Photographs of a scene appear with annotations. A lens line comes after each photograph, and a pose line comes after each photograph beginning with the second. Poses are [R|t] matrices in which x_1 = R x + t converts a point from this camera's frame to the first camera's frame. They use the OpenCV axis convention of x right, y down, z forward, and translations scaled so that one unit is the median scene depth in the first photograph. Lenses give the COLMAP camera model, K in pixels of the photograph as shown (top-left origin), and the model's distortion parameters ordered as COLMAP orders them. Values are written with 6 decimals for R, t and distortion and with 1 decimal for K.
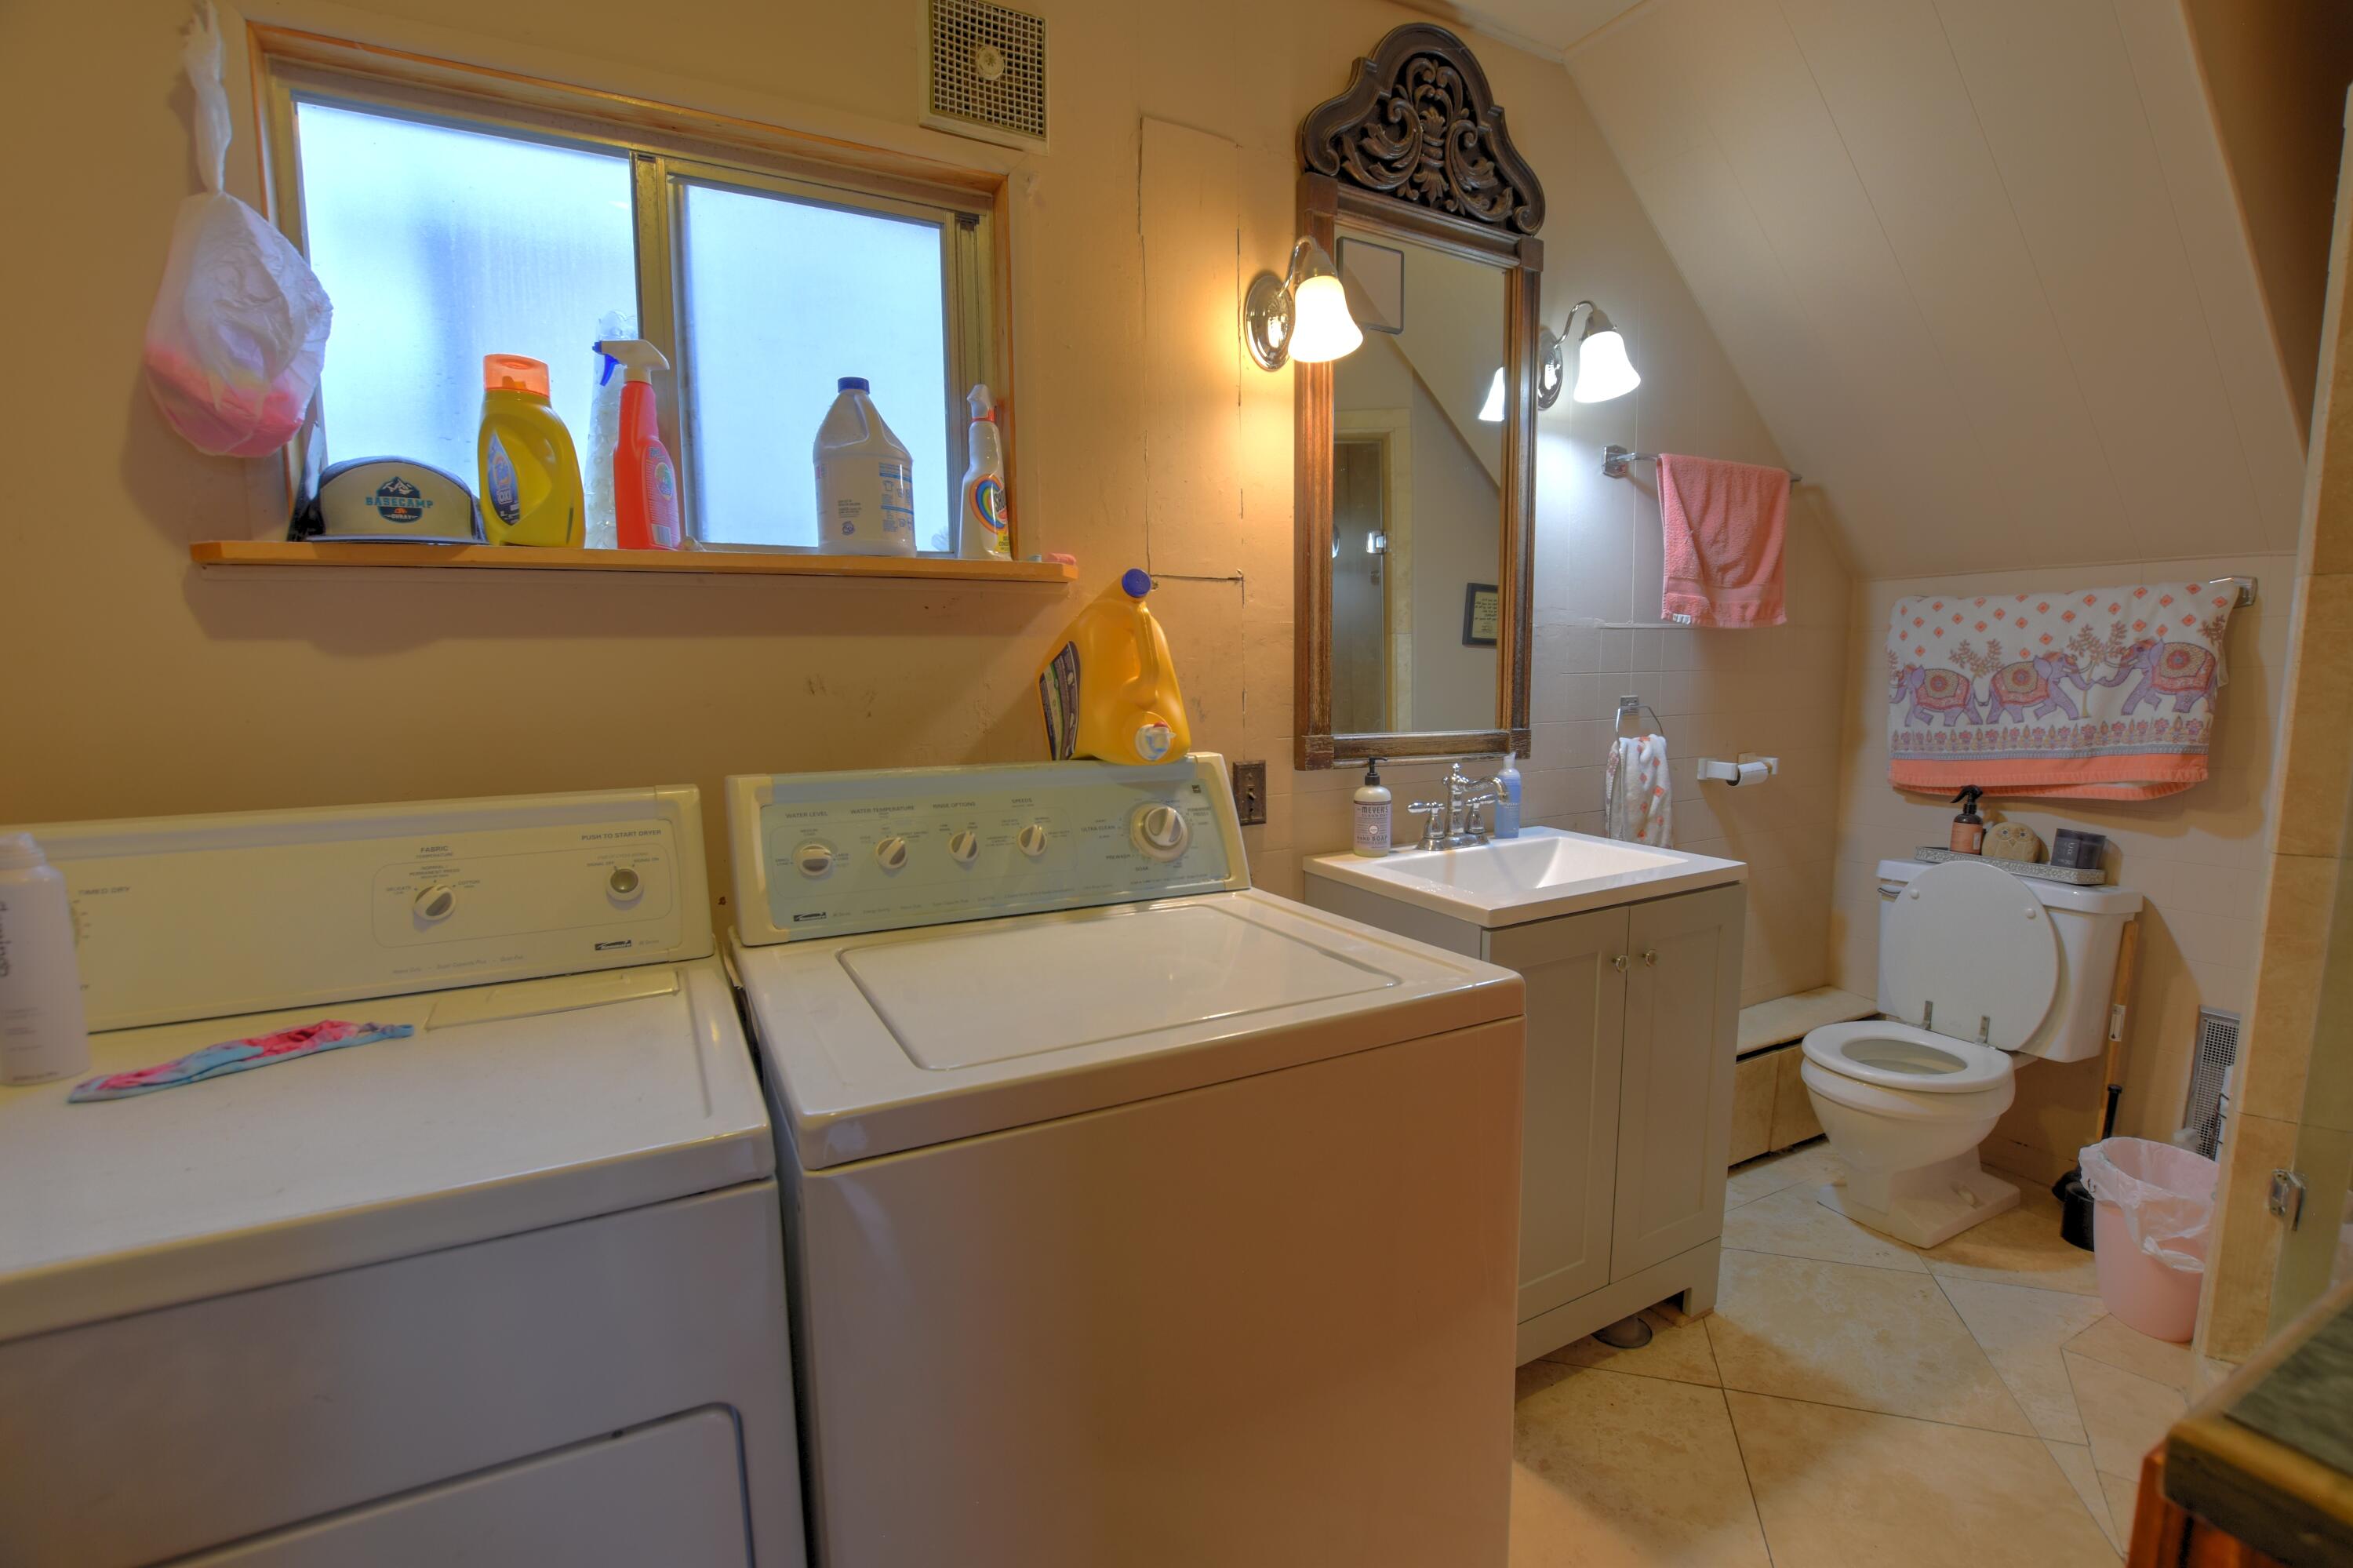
lens RADIAL K [[1026.3, 0, 1187.0], [0, 1026.3, 796.7], [0, 0, 1]] dist [-0.032157, 0.004585]
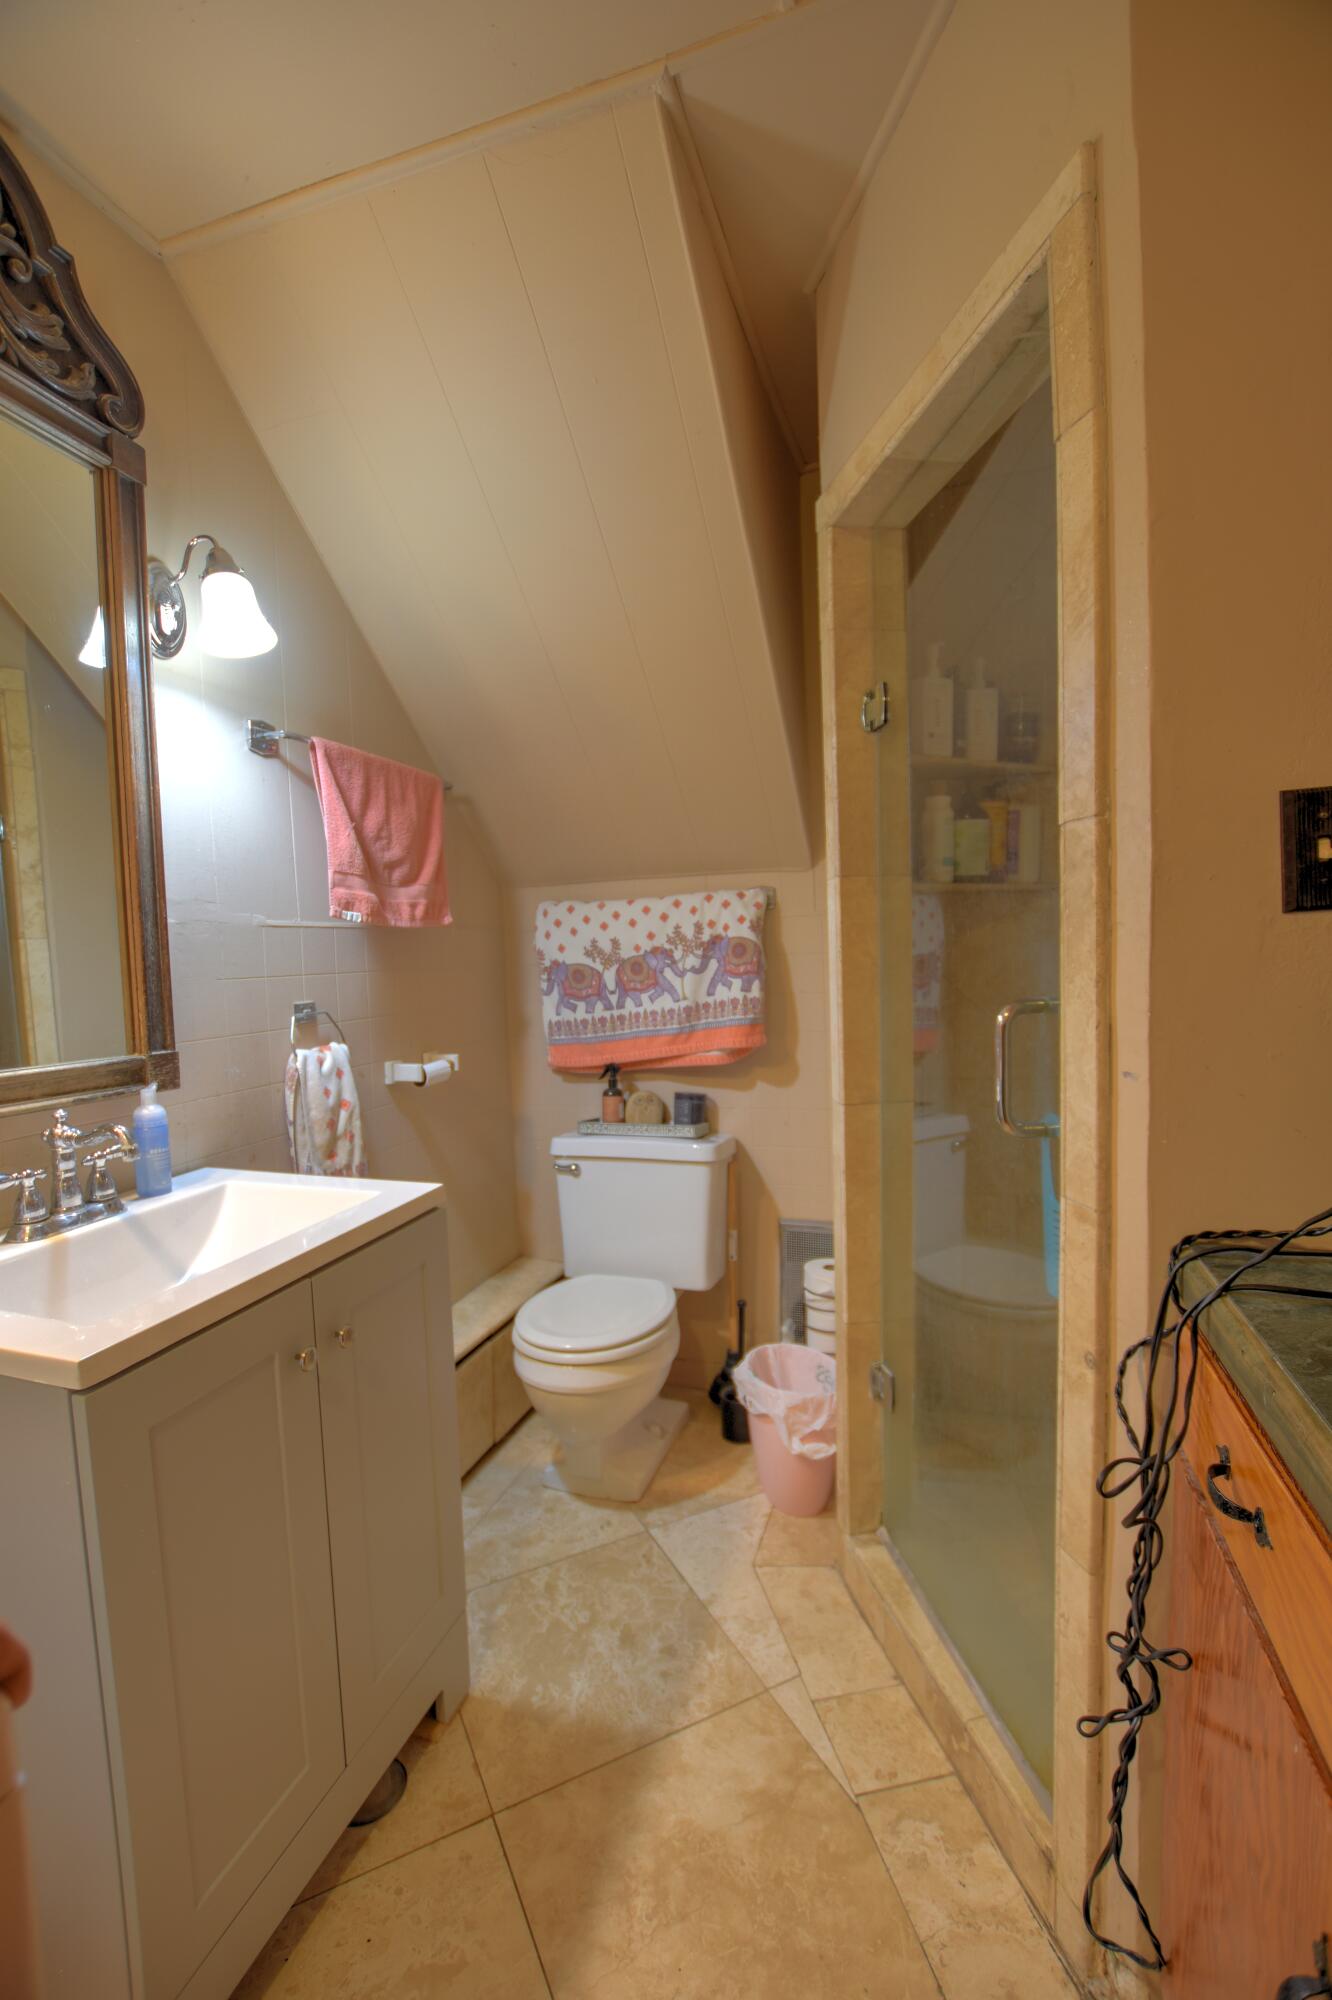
lens RADIAL K [[872.3, 0, 663.1], [0, 872.3, 1005.2], [0, 0, 1]] dist [-0.032157, 0.004585]
pose [[0.718587, -0.051431, 0.693533, 0.149839], [0.114685, 0.992372, -0.045235, -0.028574], [-0.685915, 0.112043, 0.719004, 0.268466]]
